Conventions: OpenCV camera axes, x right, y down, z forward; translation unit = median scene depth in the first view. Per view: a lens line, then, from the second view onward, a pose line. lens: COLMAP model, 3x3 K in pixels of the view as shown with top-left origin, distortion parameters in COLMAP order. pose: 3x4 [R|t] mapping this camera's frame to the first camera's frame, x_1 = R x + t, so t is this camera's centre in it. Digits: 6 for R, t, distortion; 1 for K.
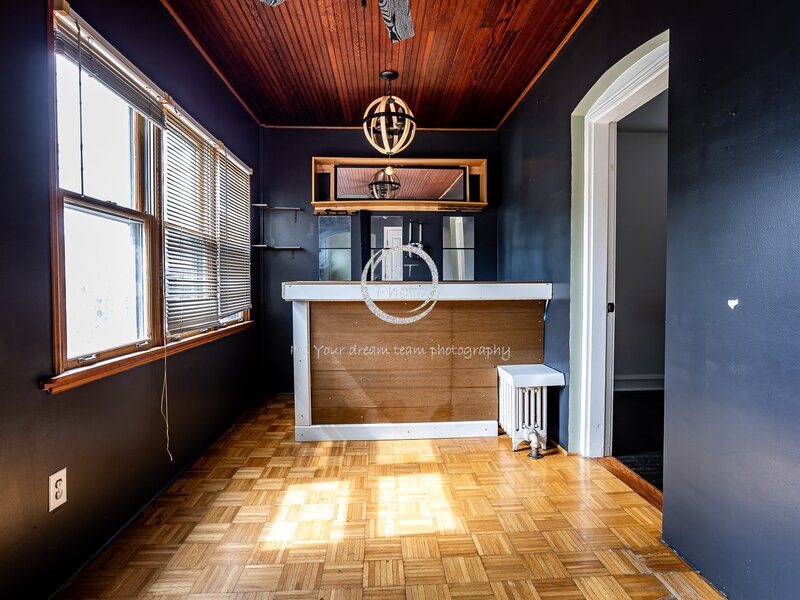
lens RADIAL K [[435.2, 0, 400.9], [0, 435.2, 296.7], [0, 0, 1]] dist [-0.054275, 0.033757]
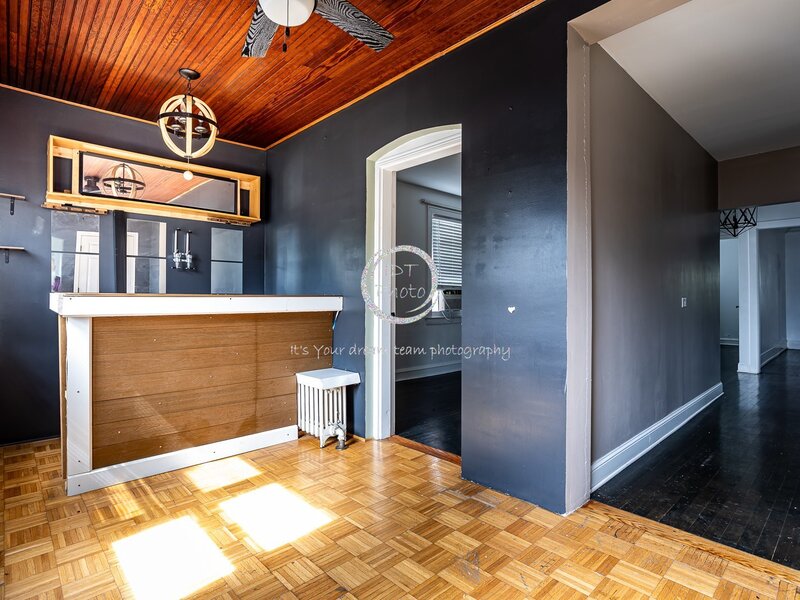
lens RADIAL K [[431.5, 0, 398.0], [0, 431.5, 298.0], [0, 0, 1]] dist [-0.055077, 0.034055]
pose [[0.766140, 0.004227, 0.642659, -0.280695], [0.015637, 0.999560, -0.025215, 0.003253], [-0.642483, 0.029368, 0.765737, 0.016968]]
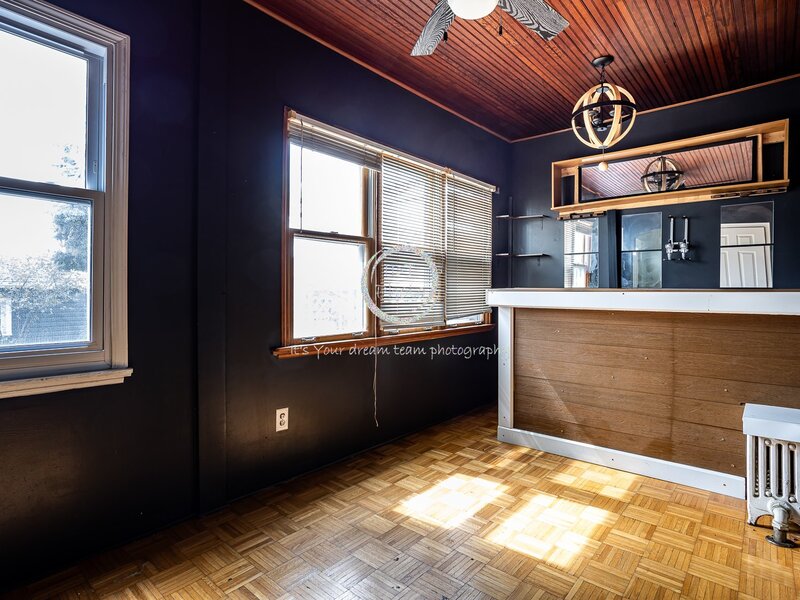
lens RADIAL K [[435.2, 0, 400.9], [0, 435.2, 296.7], [0, 0, 1]] dist [-0.054275, 0.033757]
pose [[0.724117, 0.016078, -0.689489, 0.306186], [-0.025998, 0.999654, -0.003994, -0.004107], [0.689187, 0.020817, 0.724285, 0.067876]]
